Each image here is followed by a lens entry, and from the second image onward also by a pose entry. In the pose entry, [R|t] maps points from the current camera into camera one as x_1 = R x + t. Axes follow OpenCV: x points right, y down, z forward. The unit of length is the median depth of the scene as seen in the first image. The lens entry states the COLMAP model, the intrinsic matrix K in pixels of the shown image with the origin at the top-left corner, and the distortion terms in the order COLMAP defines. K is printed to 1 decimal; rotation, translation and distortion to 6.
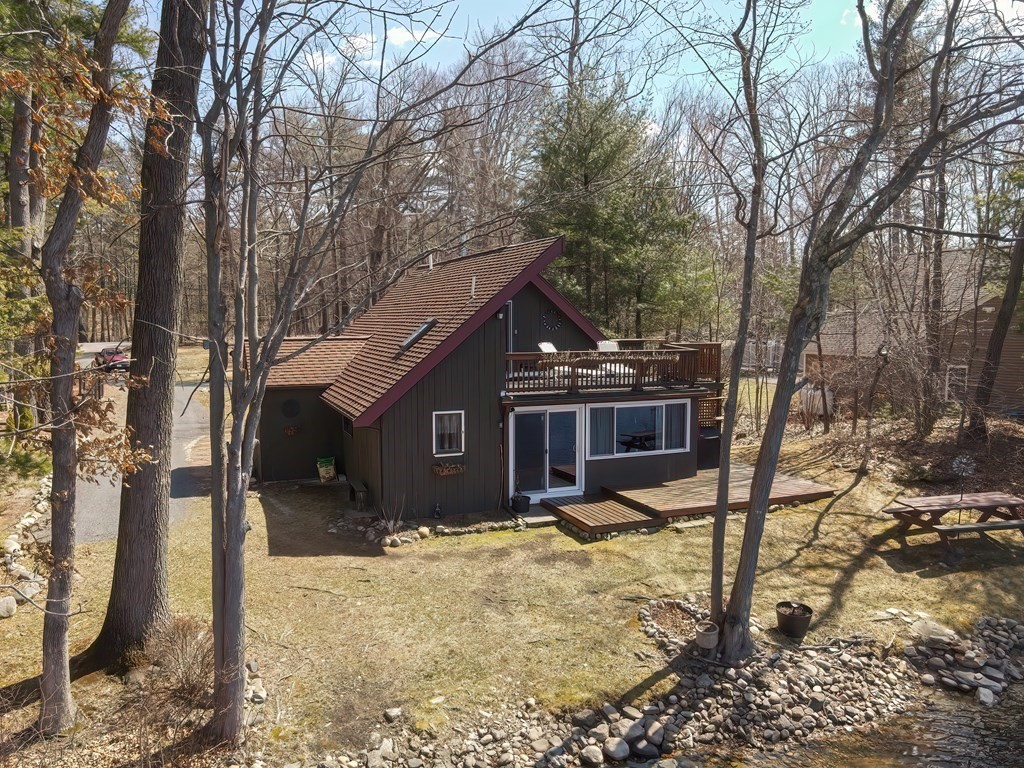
lens RADIAL K [[699.9, 0, 509.1], [0, 699.9, 382.8], [0, 0, 1]] dist [0.031296, 0.000016]
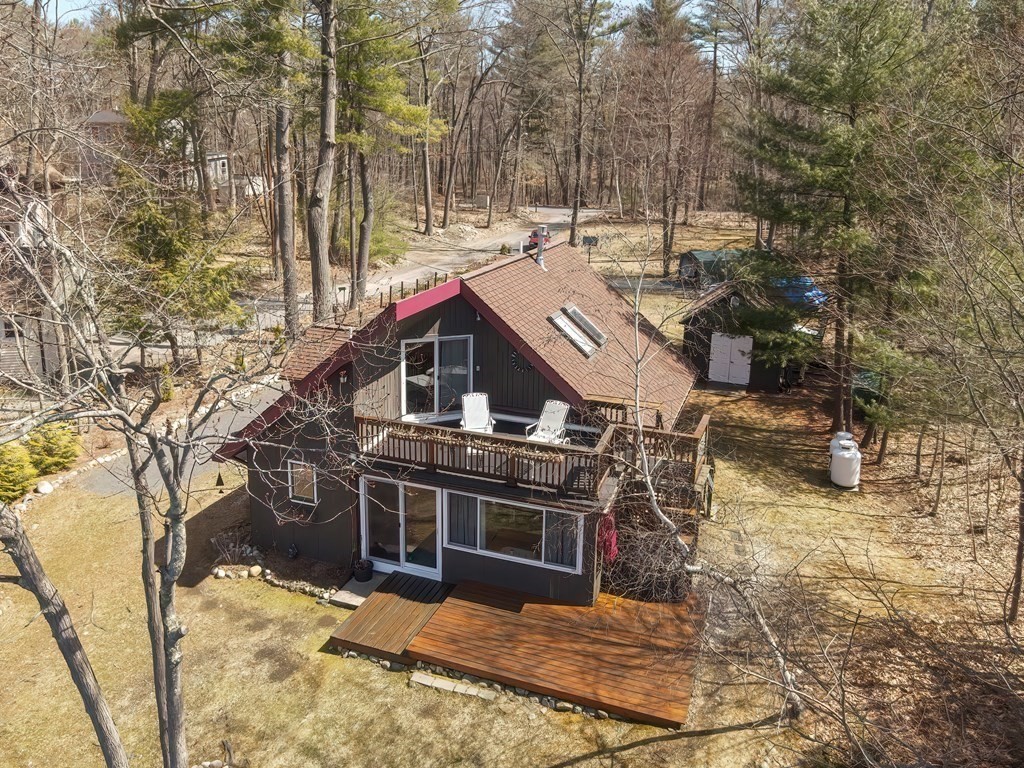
lens RADIAL K [[699.9, 0, 512.7], [0, 699.9, 383.5], [0, 0, 1]] dist [0.031296, 0.000016]
pose [[0.727720, 0.209724, -0.653023, 0.849388], [-0.052772, 0.966402, 0.251560, -0.377530], [0.683841, -0.148604, 0.714338, 0.551147]]
